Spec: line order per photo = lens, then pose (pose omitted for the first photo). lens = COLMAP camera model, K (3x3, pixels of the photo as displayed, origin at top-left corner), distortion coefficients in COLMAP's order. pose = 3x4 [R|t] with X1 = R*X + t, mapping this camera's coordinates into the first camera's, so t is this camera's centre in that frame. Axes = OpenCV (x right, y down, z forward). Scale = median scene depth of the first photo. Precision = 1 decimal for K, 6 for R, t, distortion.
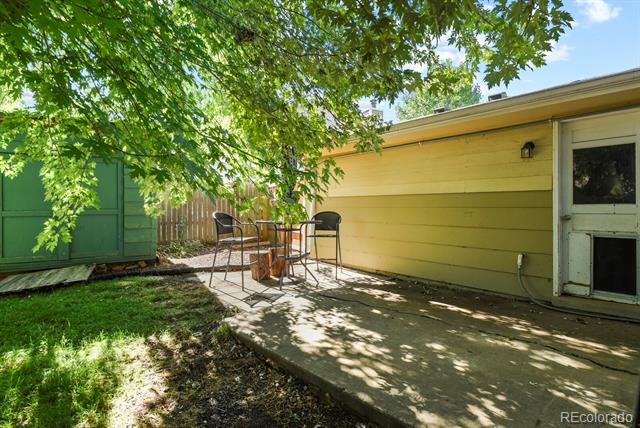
lens RADIAL K [[313.5, 0, 320.2], [0, 313.5, 210.7], [0, 0, 1]] dist [-0.010579, -0.003651]
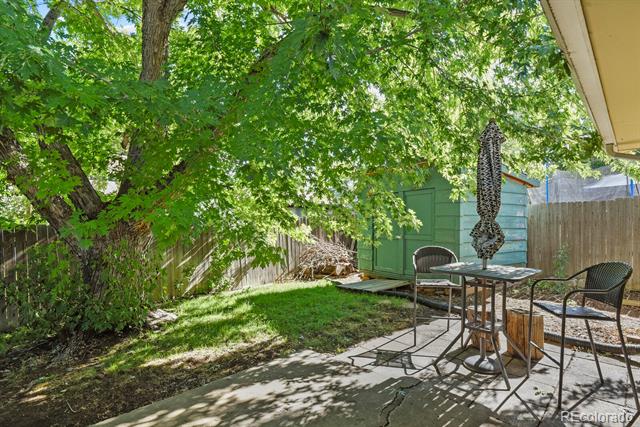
lens RADIAL K [[313.5, 0, 320.3], [0, 313.5, 215.8], [0, 0, 1]] dist [-0.010579, -0.003651]
pose [[0.137335, -0.008180, -0.990491, 0.803814], [-0.027867, 0.999538, -0.012119, -0.107886], [0.990133, 0.029266, 0.137044, 0.916998]]
